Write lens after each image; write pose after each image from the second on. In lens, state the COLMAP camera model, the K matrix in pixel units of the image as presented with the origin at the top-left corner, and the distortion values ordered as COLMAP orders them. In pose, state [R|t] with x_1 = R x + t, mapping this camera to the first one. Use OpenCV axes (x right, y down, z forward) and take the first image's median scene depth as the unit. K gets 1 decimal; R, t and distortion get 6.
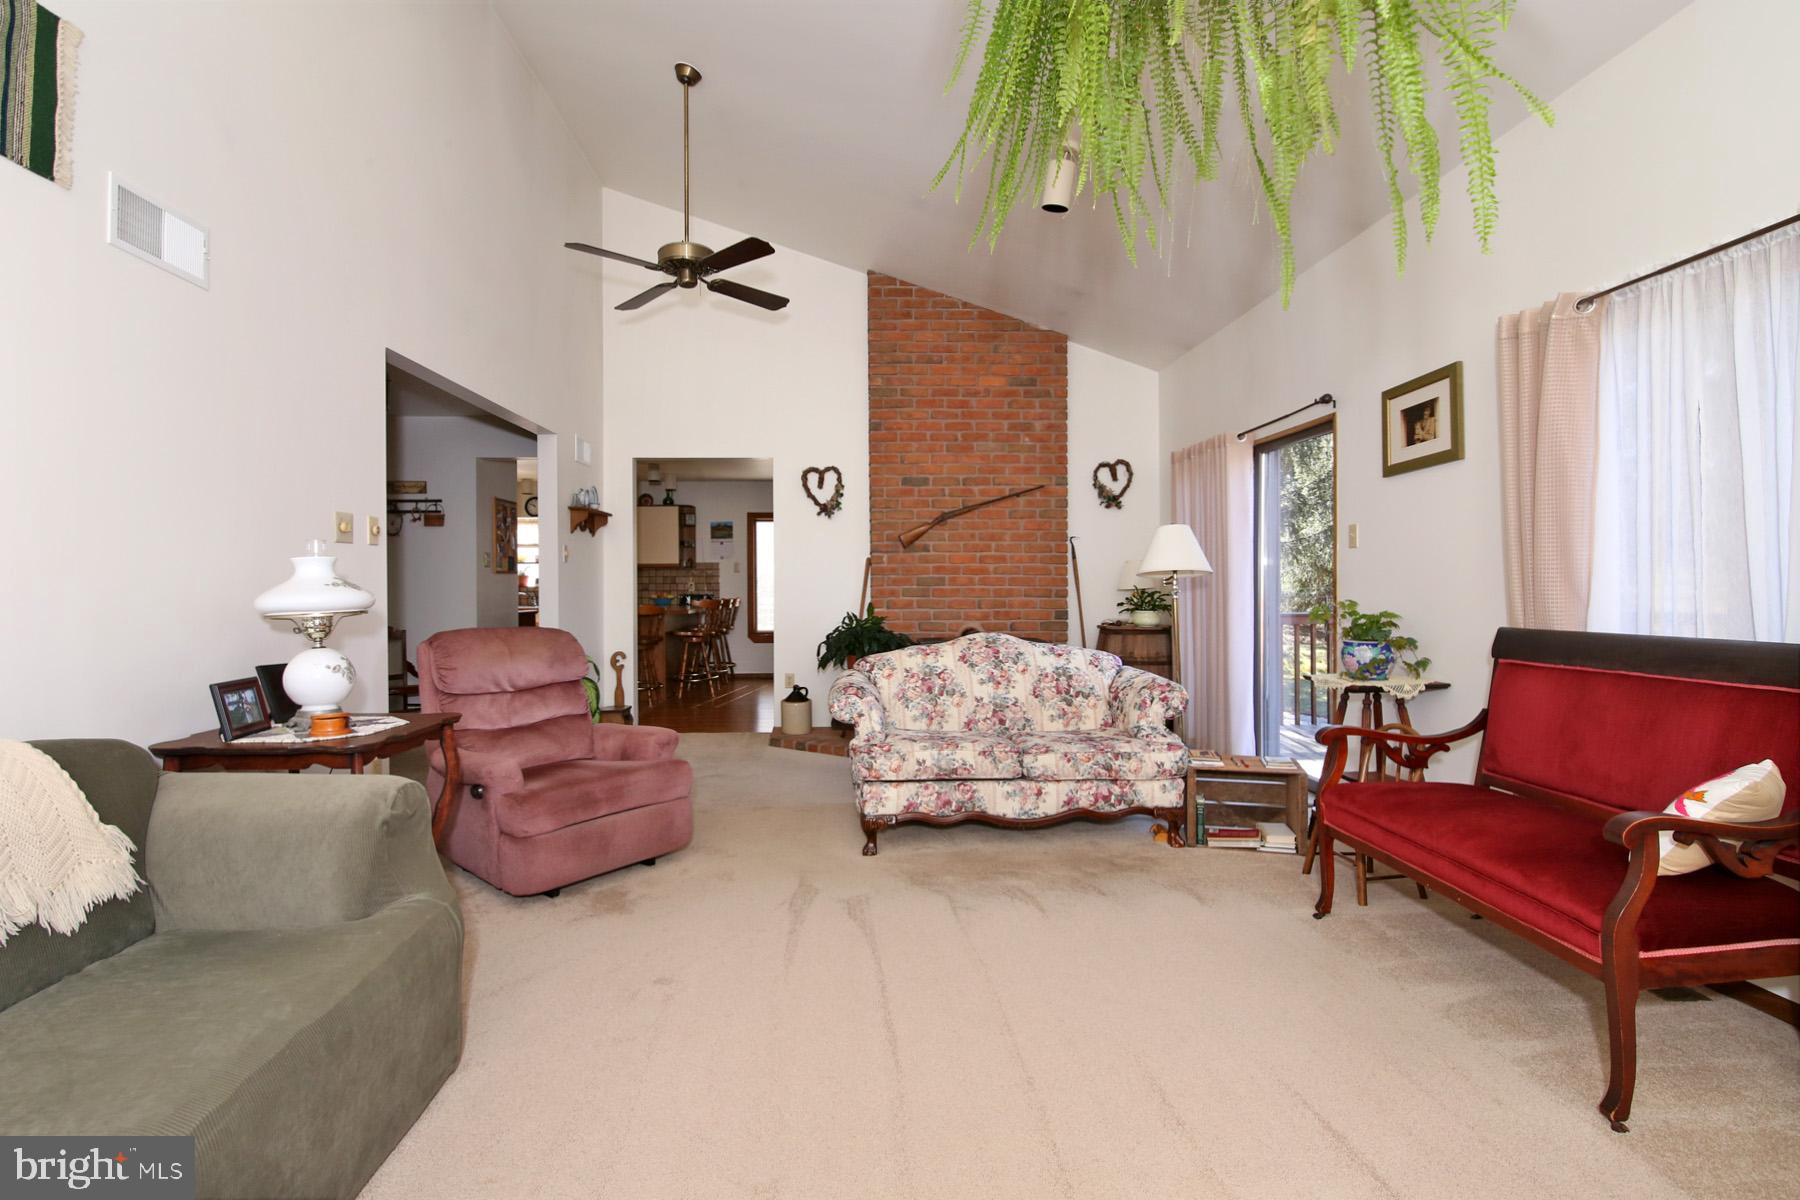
lens RADIAL K [[856.8, 0, 901.0], [0, 856.8, 582.8], [0, 0, 1]] dist [-0.012307, 0.004084]
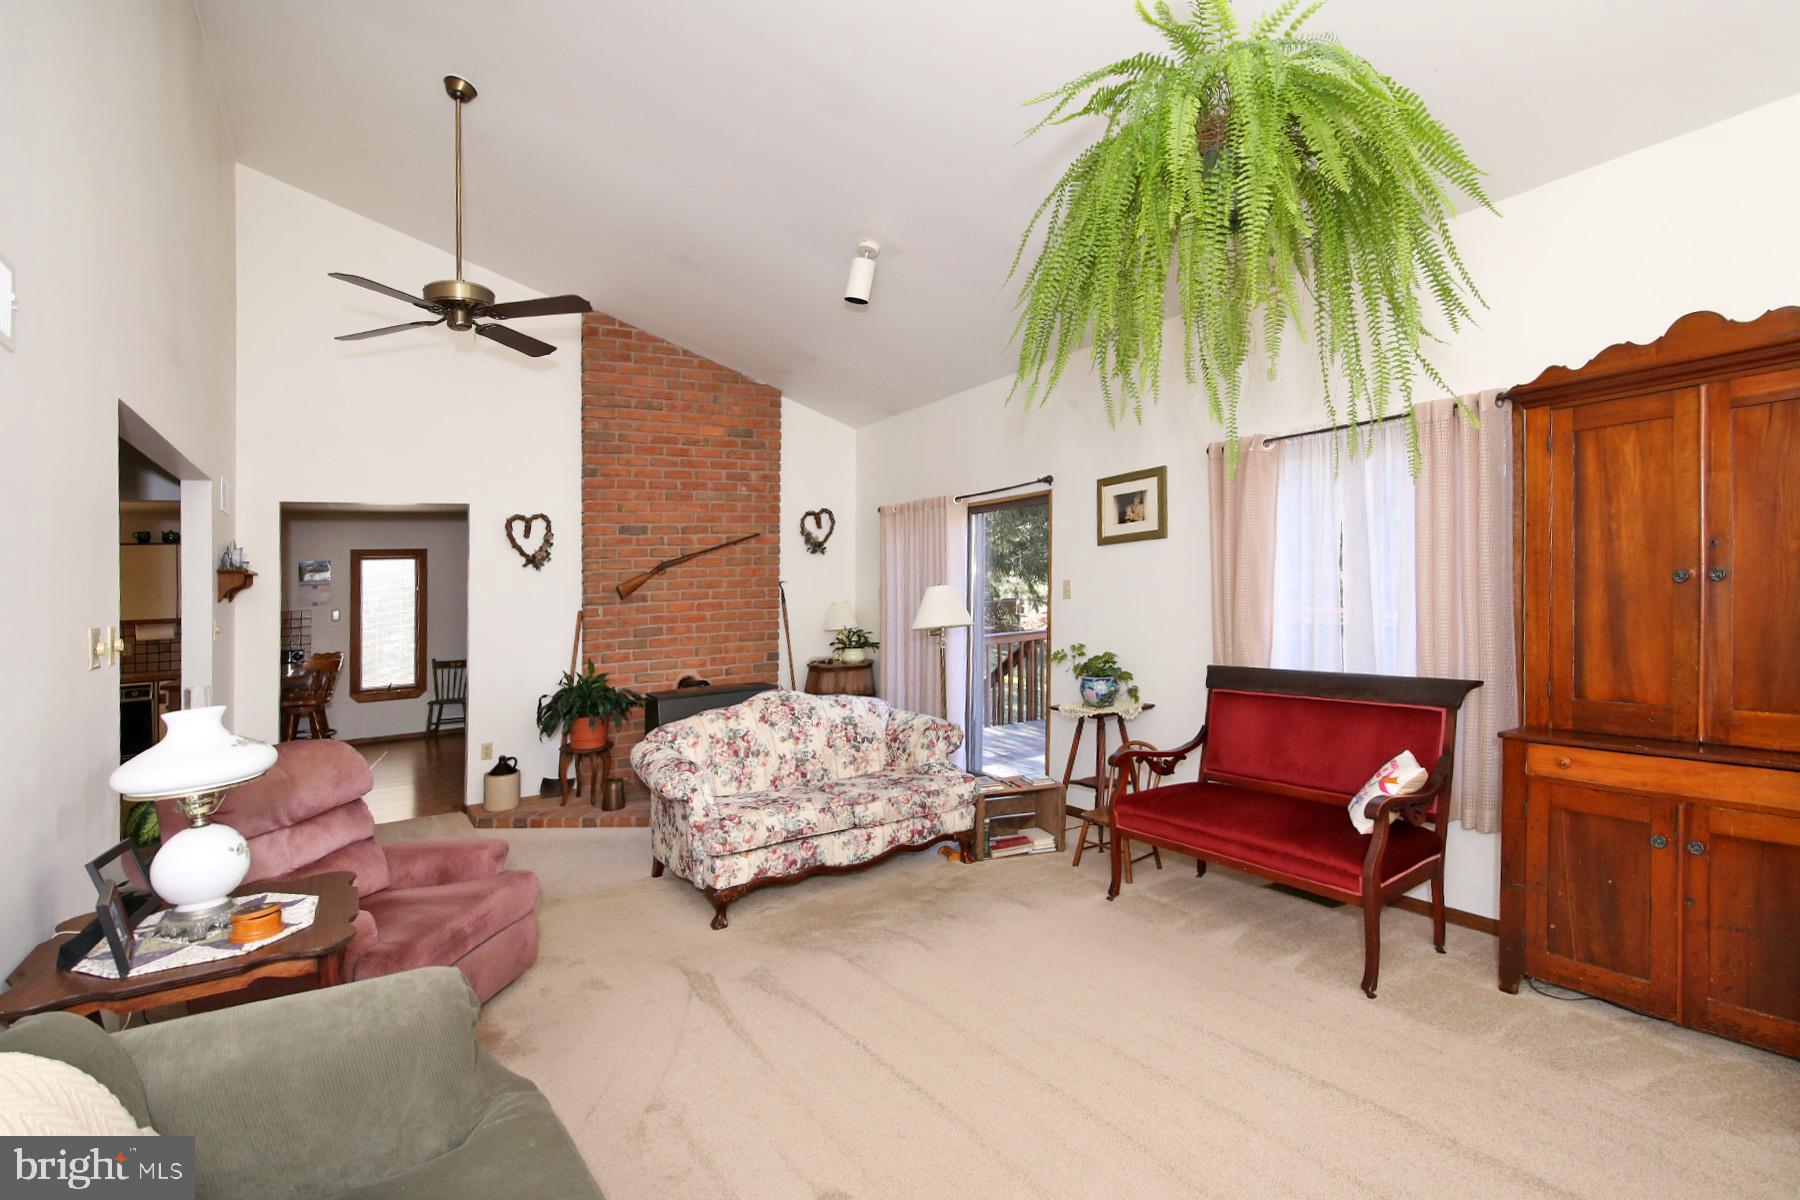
lens RADIAL K [[856.8, 0, 915.9], [0, 856.8, 612.8], [0, 0, 1]] dist [-0.012307, 0.004084]
pose [[0.875465, -0.045505, 0.481134, -0.288952], [0.036998, 0.998946, 0.027158, -0.067654], [-0.481863, -0.005975, 0.876226, 0.009652]]
